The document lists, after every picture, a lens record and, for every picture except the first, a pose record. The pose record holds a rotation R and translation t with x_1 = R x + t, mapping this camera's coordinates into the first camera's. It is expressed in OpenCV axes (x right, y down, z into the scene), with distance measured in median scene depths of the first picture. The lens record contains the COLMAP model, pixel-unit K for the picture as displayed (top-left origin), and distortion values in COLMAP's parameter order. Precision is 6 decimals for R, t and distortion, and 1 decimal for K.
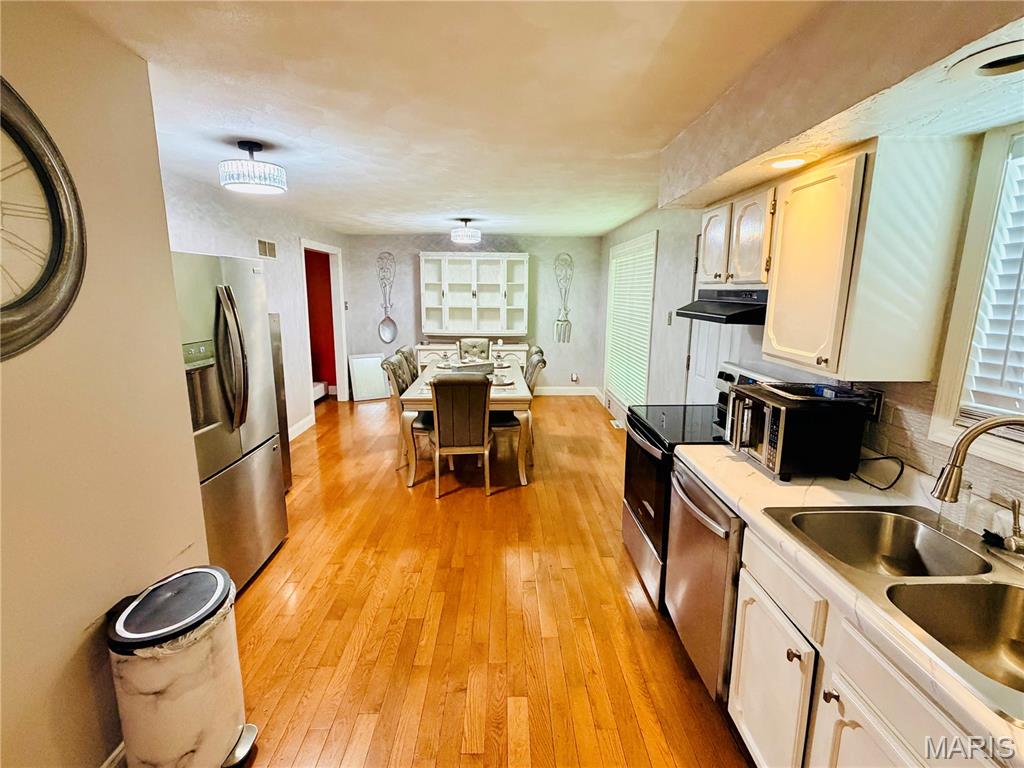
lens RADIAL K [[486.9, 0, 508.2], [0, 486.9, 382.7], [0, 0, 1]] dist [-0.002531, -0.000352]
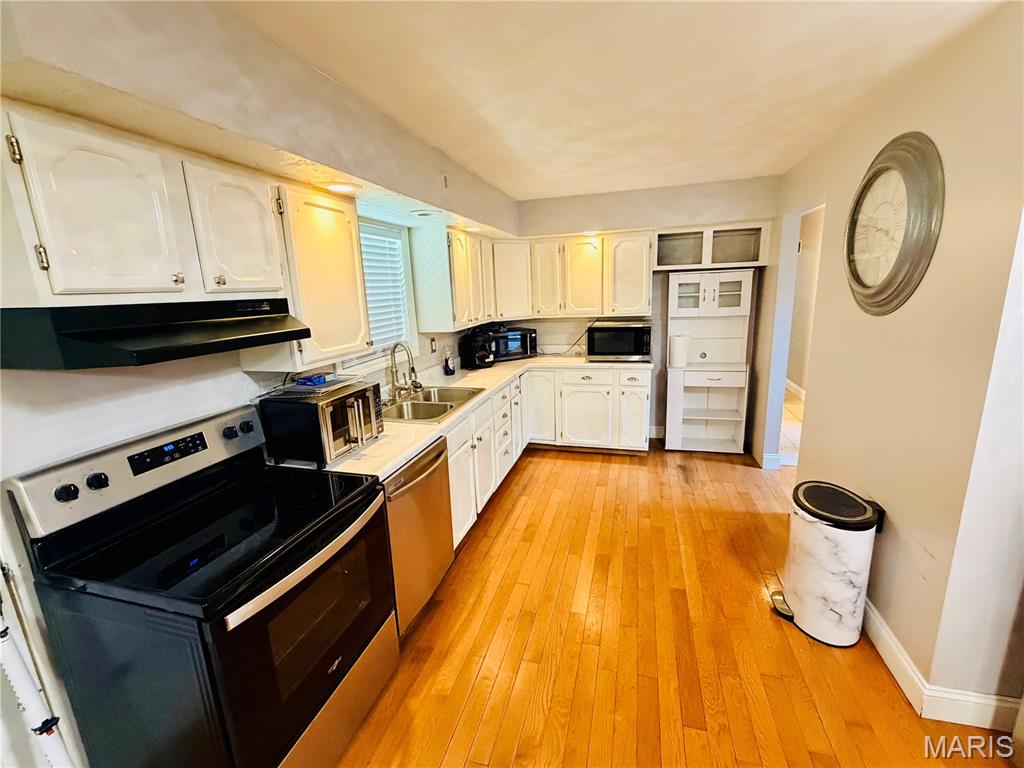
lens RADIAL K [[441.6, 0, 510.2], [0, 441.6, 385.6], [0, 0, 1]] dist [0.001777, -0.000110]
pose [[-0.959036, -0.024035, 0.282263, -0.121872], [0.090502, 0.918183, 0.385680, -0.352357], [-0.268439, 0.395427, -0.878395, 1.842492]]
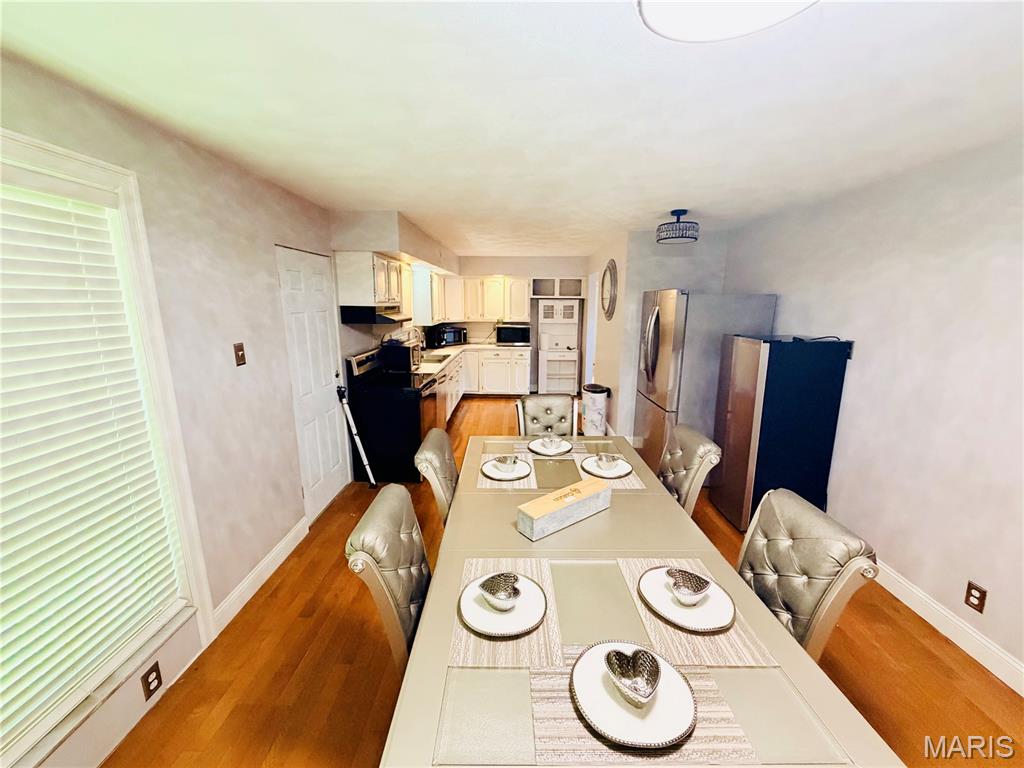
lens RADIAL K [[413.5, 0, 509.6], [0, 413.5, 382.6], [0, 0, 1]] dist [0.001336, 0.000171]
pose [[-0.999721, -0.009461, 0.021629, -0.067539], [-0.000743, 0.928323, 0.371773, -0.654643], [-0.023596, 0.371654, -0.928072, 3.310452]]
